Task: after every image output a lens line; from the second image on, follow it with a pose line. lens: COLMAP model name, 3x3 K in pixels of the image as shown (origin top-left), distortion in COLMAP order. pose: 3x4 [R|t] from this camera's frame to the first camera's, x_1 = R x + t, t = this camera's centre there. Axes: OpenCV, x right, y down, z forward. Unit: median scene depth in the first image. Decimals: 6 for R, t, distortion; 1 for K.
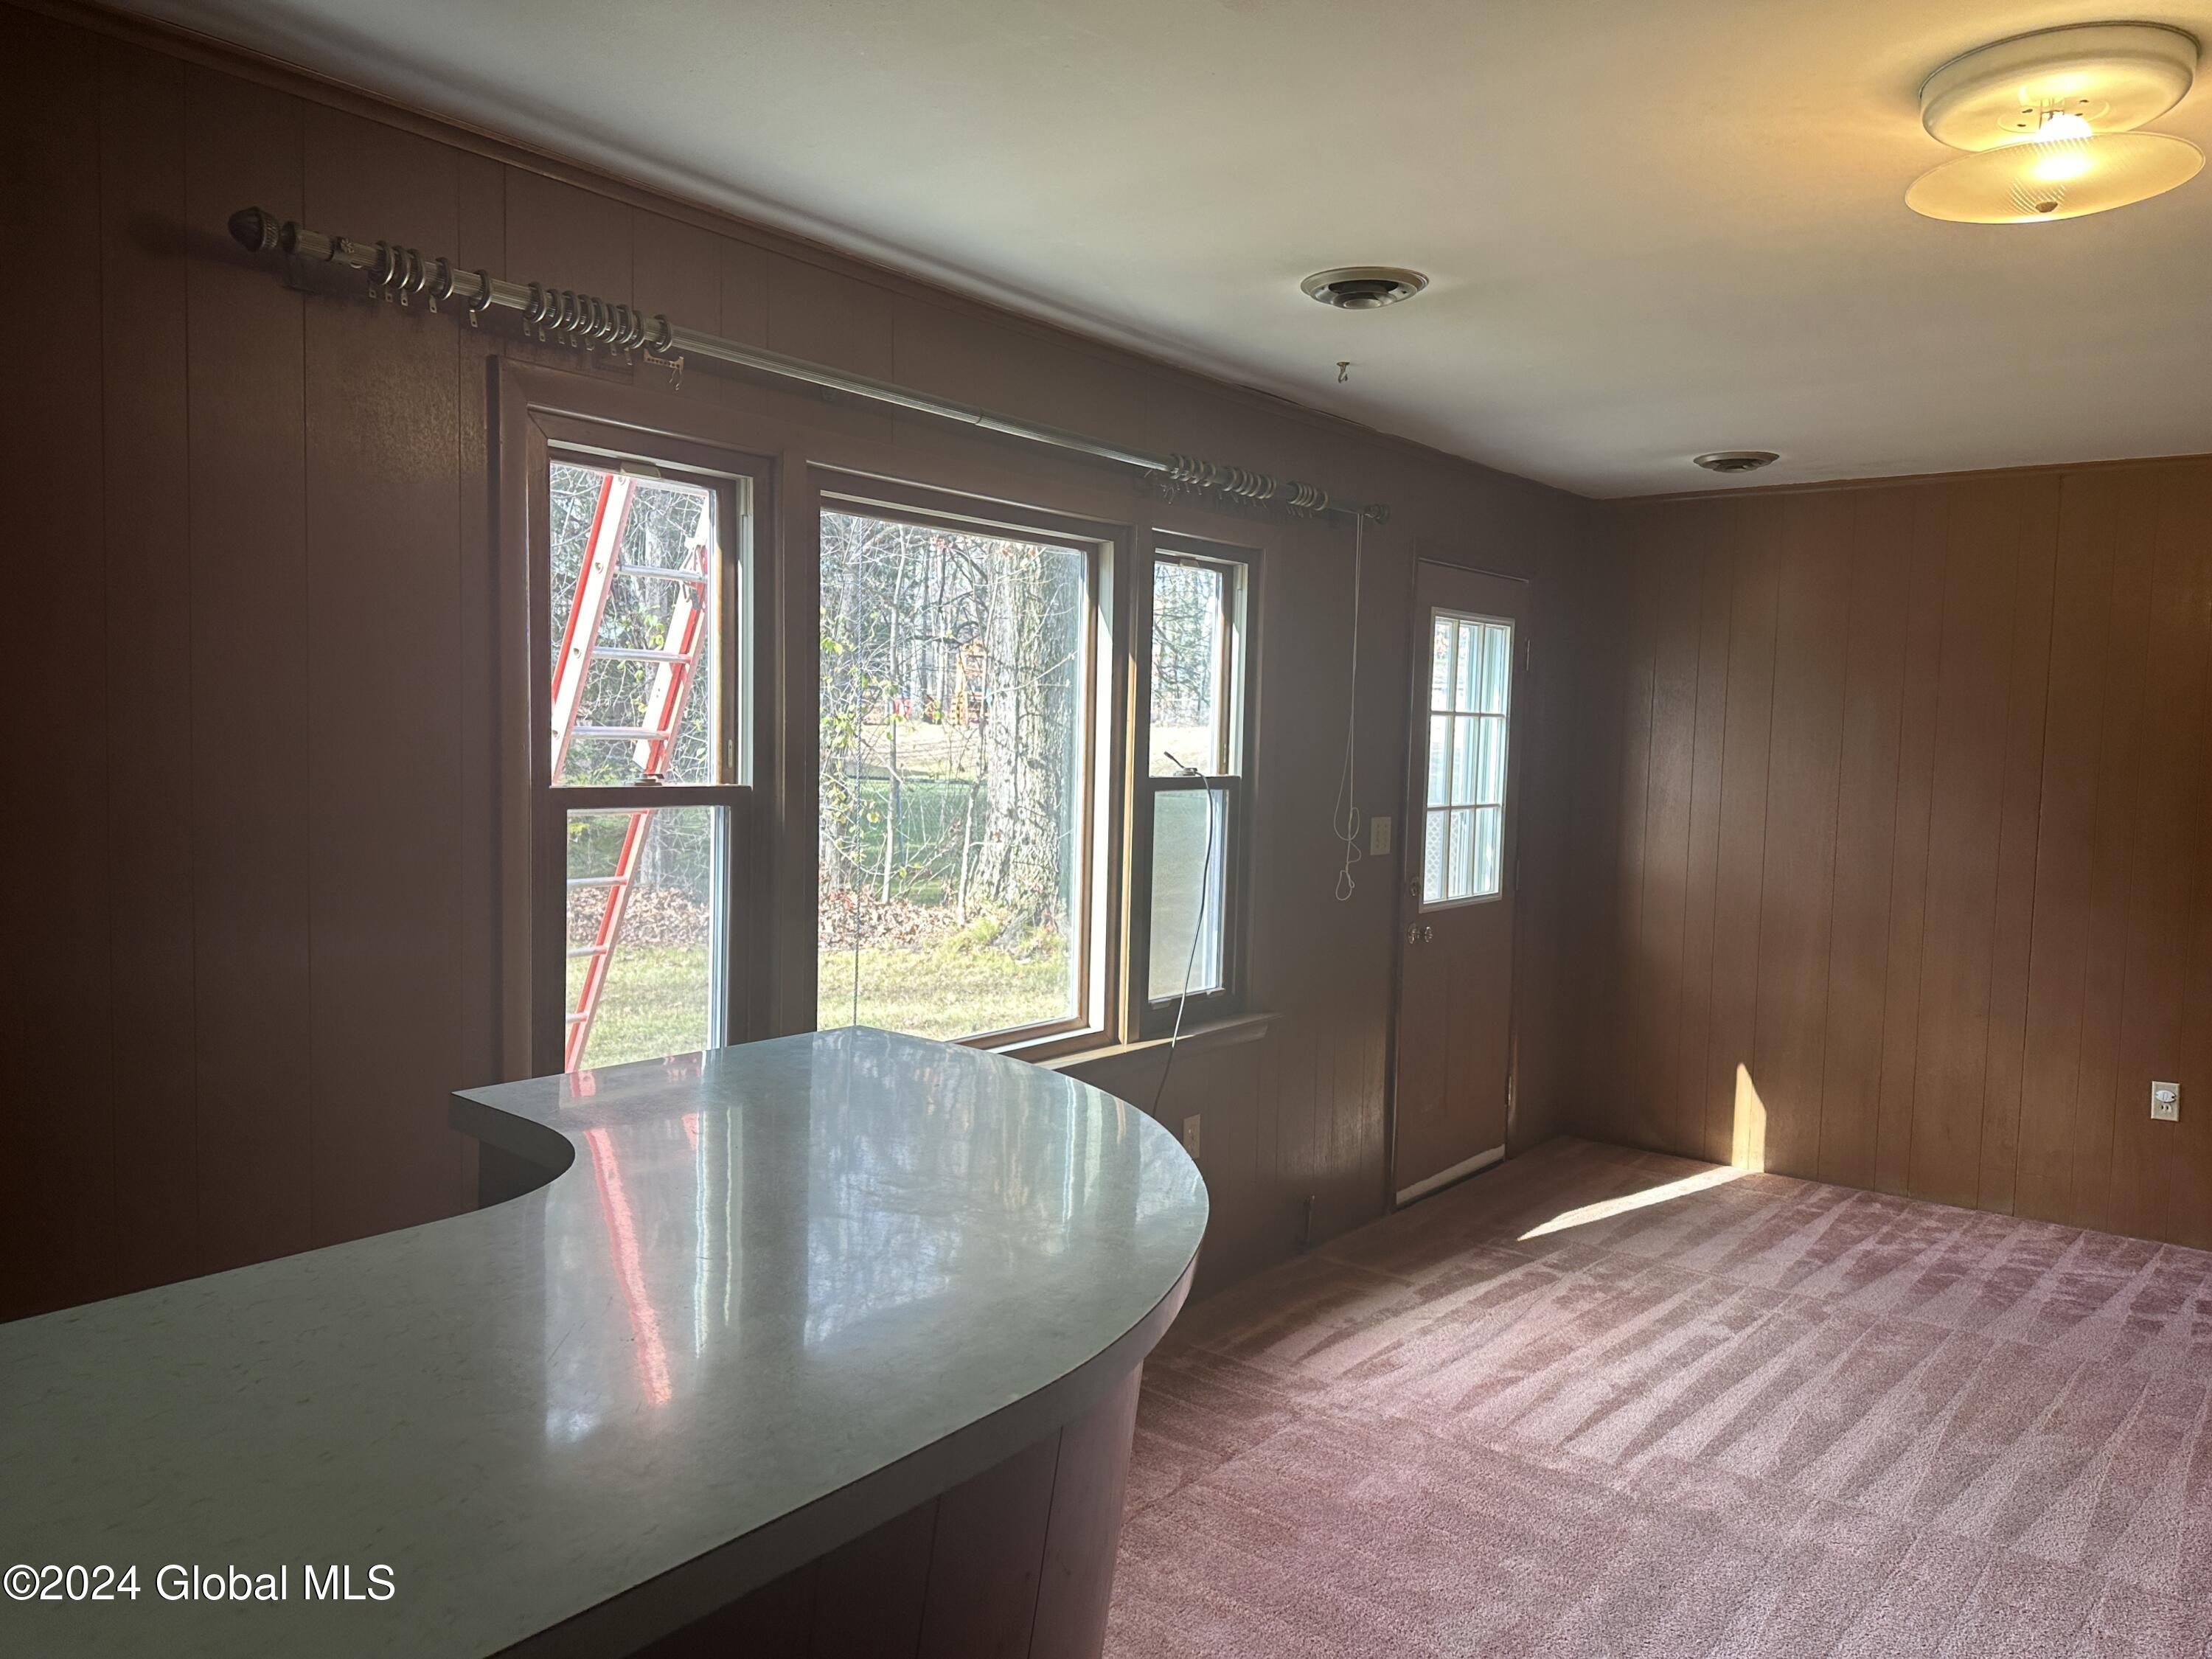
lens RADIAL K [[1576.7, 0, 1109.2], [0, 1576.7, 860.6], [0, 0, 1]] dist [0.162437, -0.264514]
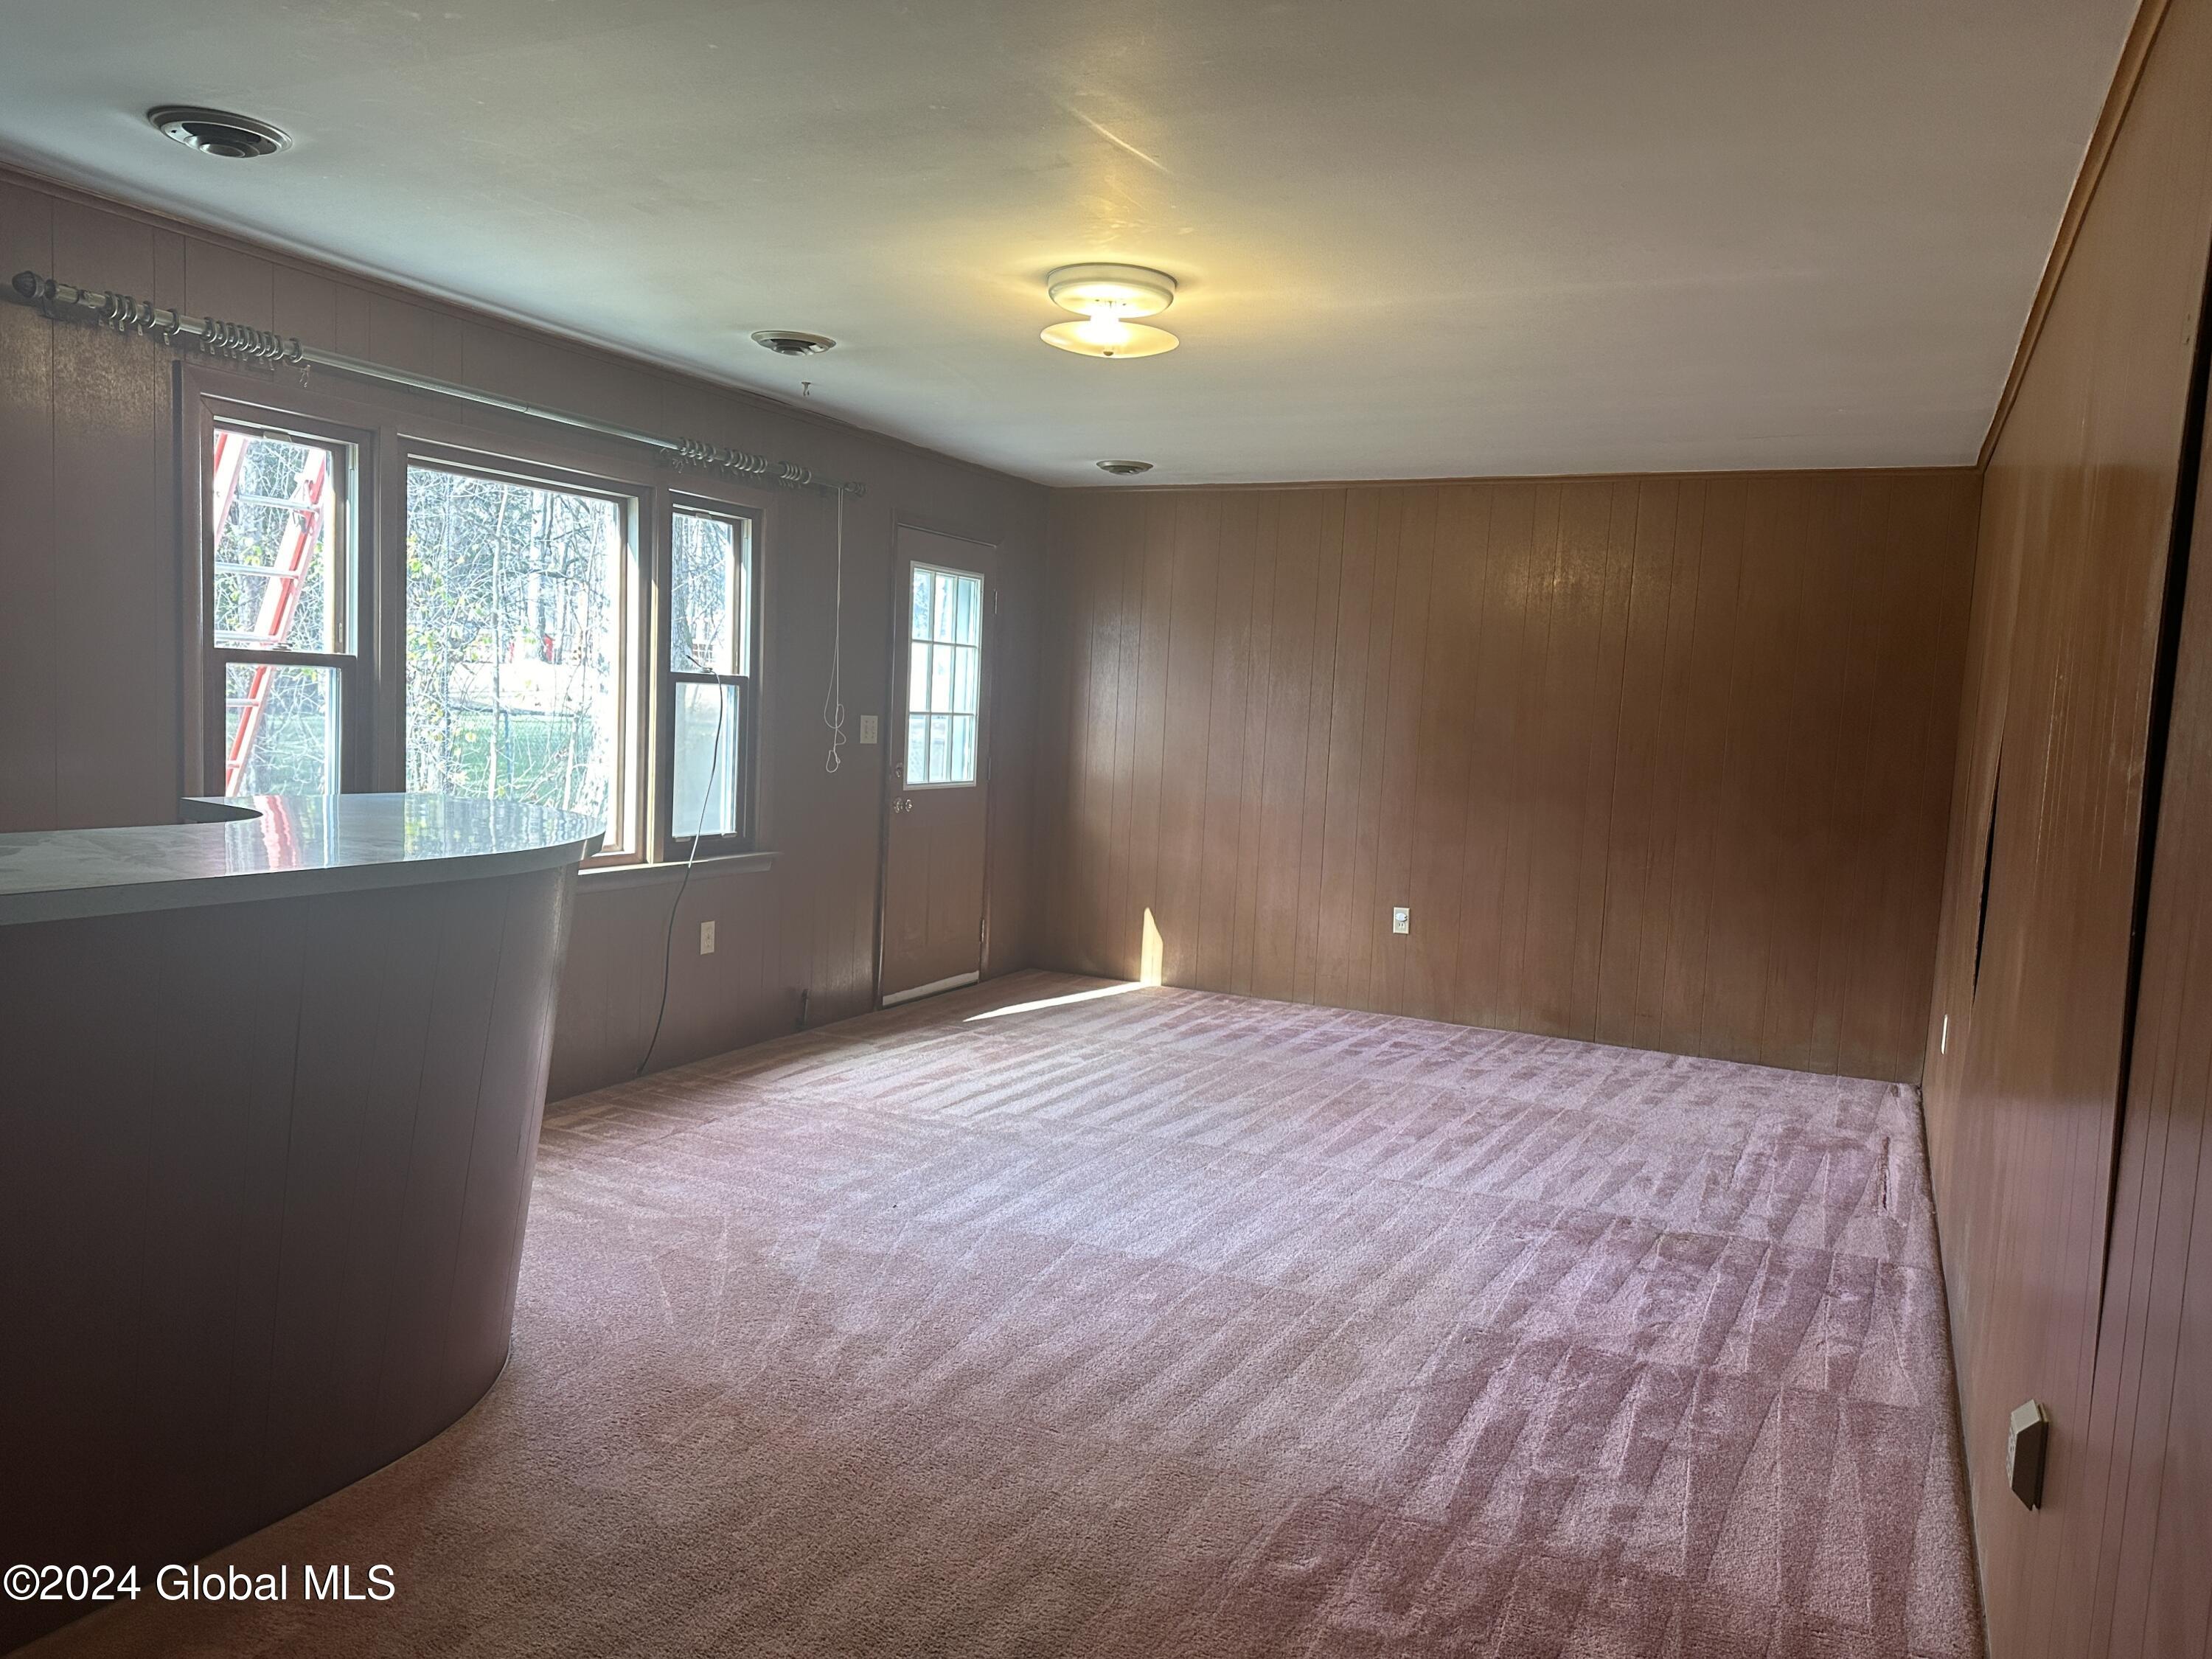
lens RADIAL K [[1576.7, 0, 1109.2], [0, 1576.7, 860.6], [0, 0, 1]] dist [0.162437, -0.264514]
pose [[0.975885, 0.002502, 0.218273, 0.090759], [-0.008411, 0.999623, 0.026147, 0.069471], [-0.218125, -0.027352, 0.975537, -0.425694]]
